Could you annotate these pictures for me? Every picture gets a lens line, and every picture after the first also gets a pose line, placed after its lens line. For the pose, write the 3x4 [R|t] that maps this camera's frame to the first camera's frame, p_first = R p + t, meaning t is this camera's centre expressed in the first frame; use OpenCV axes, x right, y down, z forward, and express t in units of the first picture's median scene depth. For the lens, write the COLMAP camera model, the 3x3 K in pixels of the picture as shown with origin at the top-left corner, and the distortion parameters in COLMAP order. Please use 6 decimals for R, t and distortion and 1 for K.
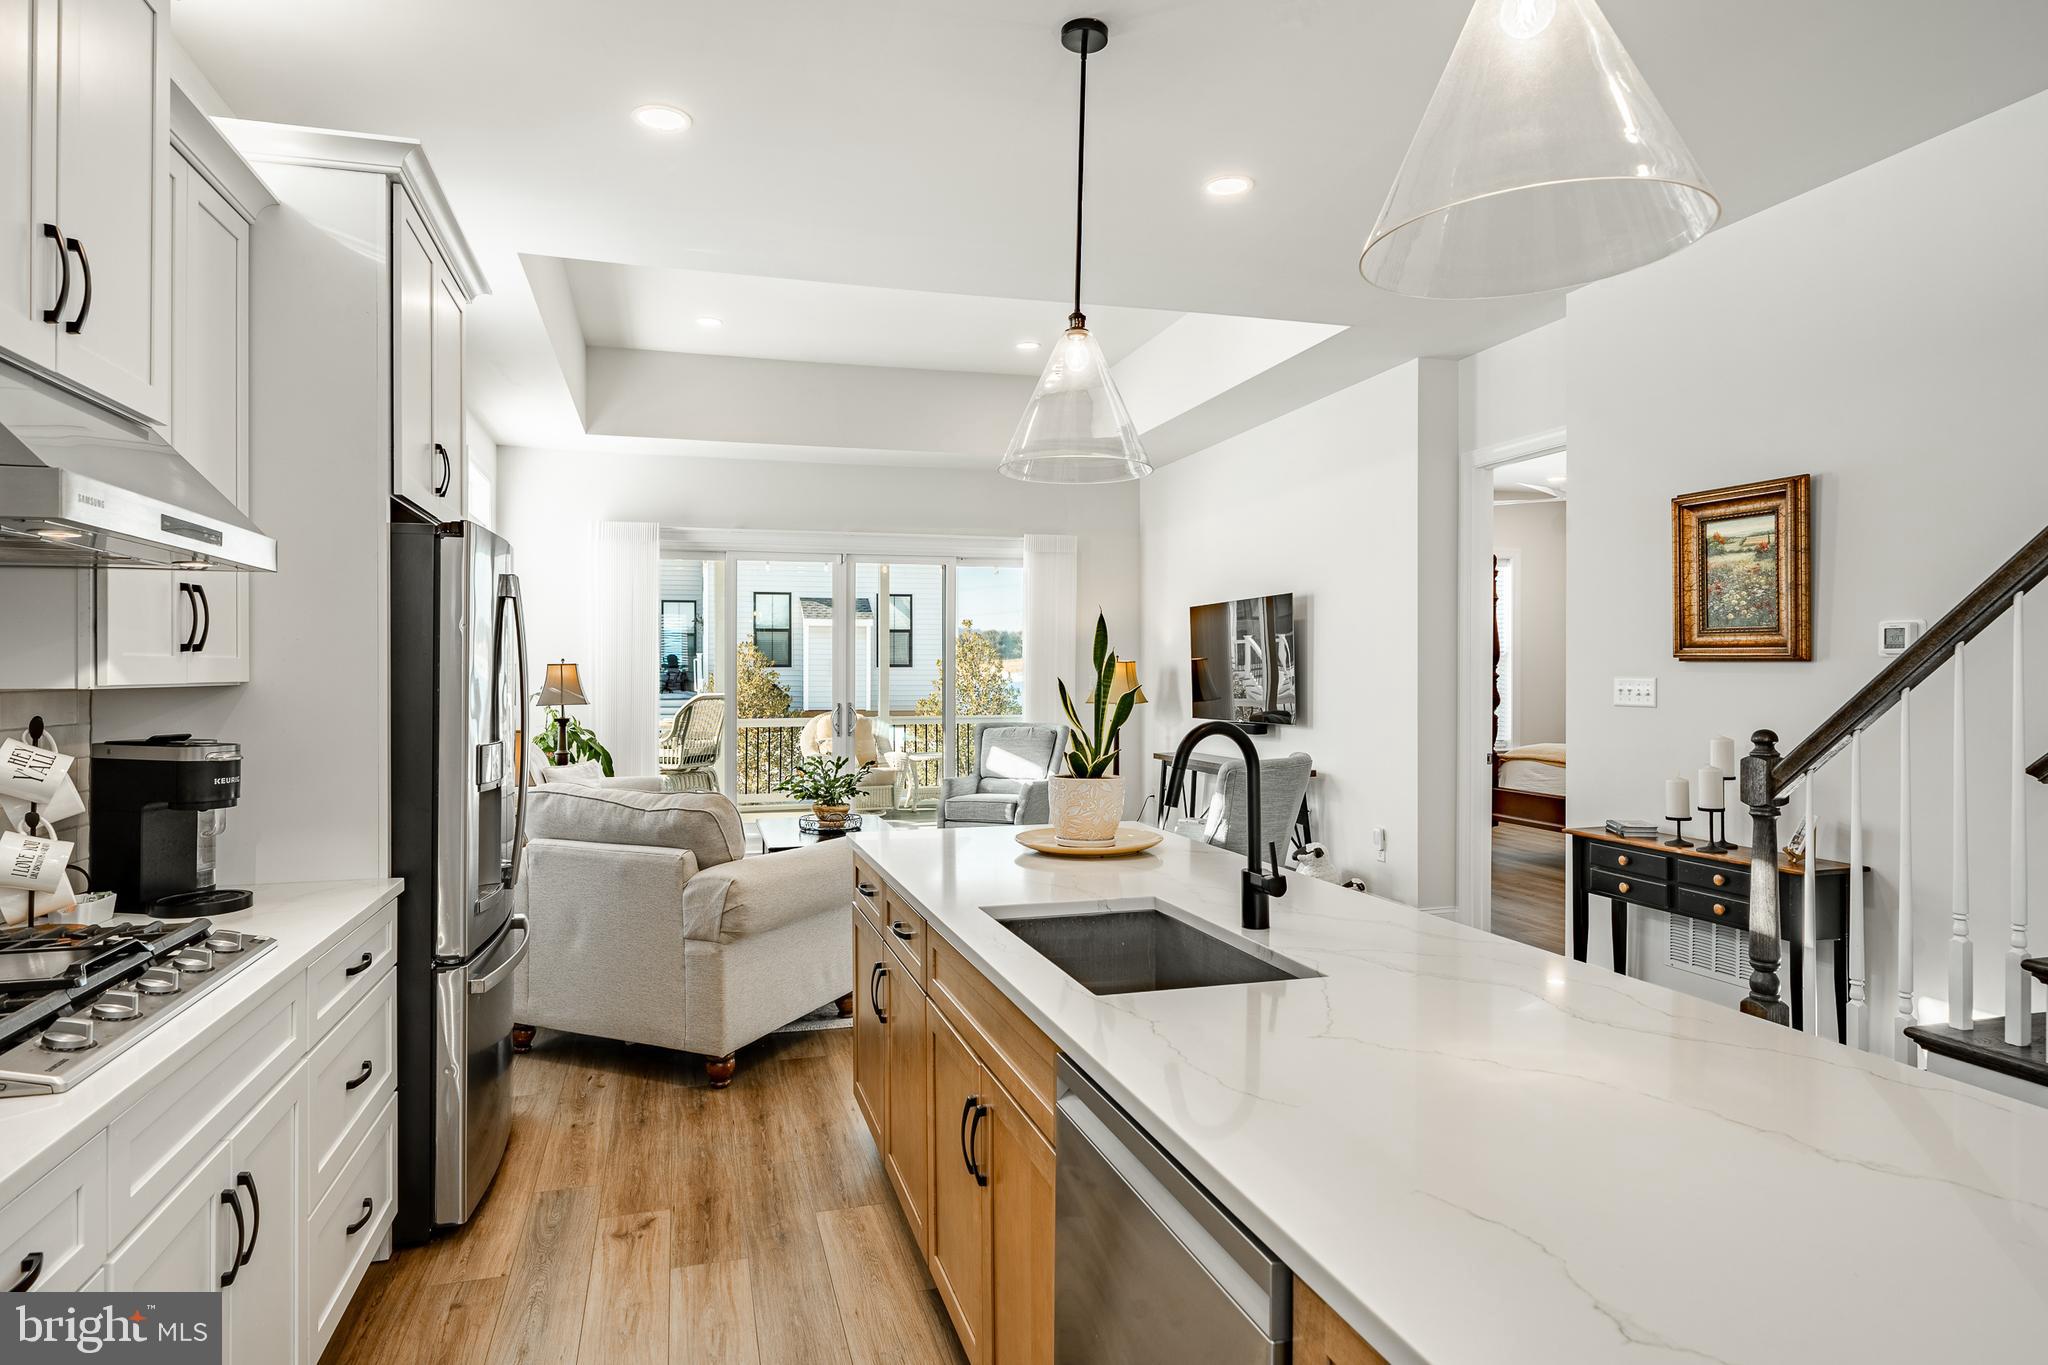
lens RADIAL K [[1148.5, 0, 996.0], [0, 1148.5, 677.7], [0, 0, 1]] dist [-0.000270, -0.002604]
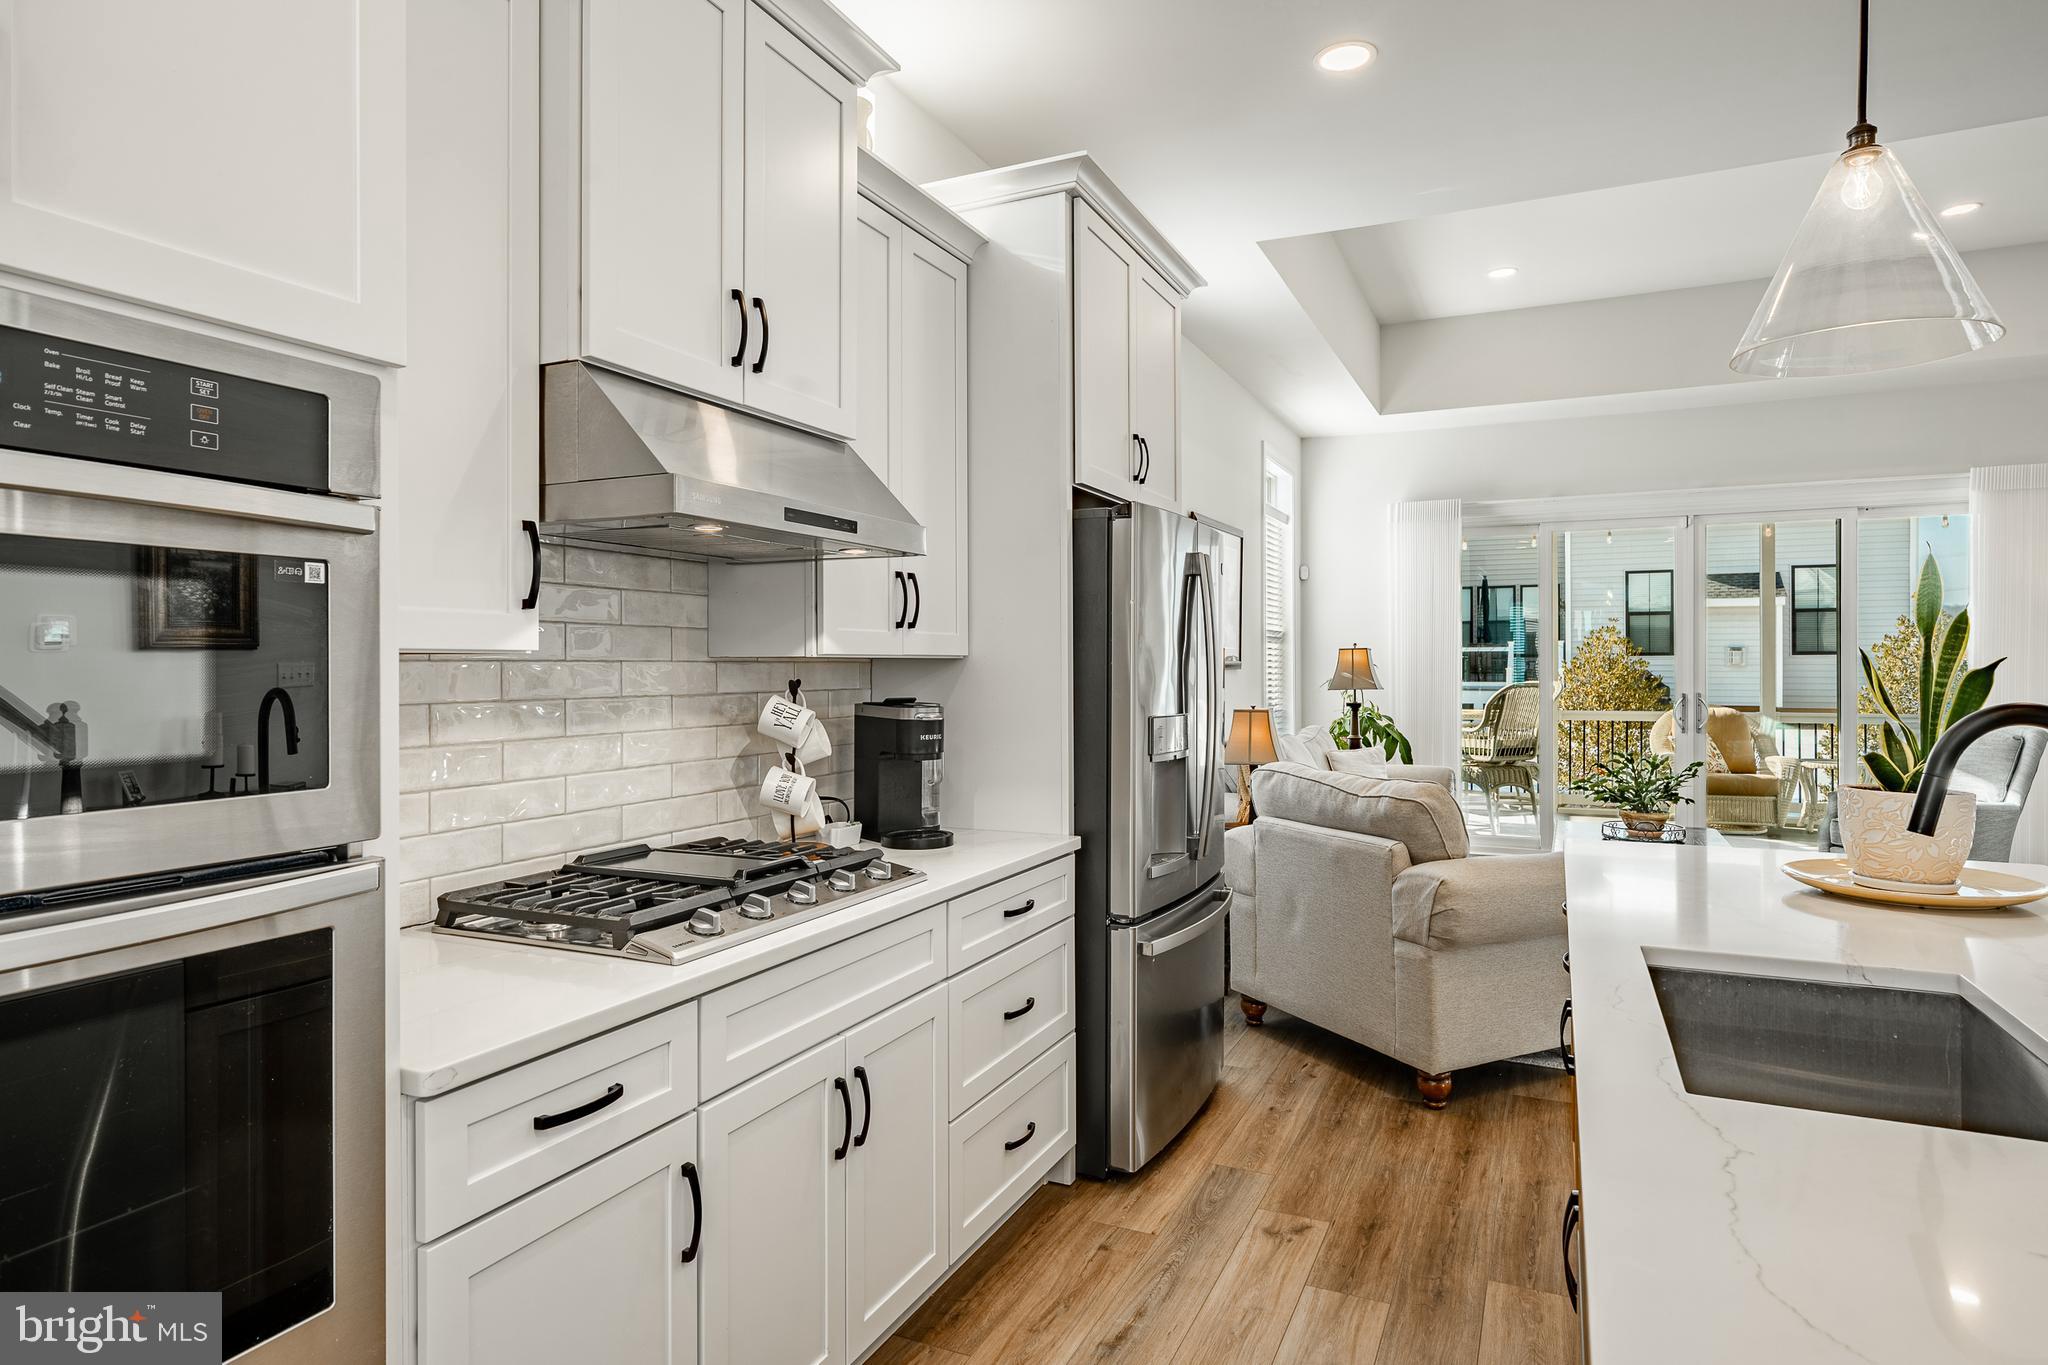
lens RADIAL K [[1148.5, 0, 1010.5], [0, 1148.5, 665.0], [0, 0, 1]] dist [-0.000270, -0.002604]
pose [[0.754545, -0.000059, -0.656248, 0.137502], [-0.002159, 0.999994, -0.002573, 0.014807], [0.656245, 0.003359, 0.754541, 0.131566]]
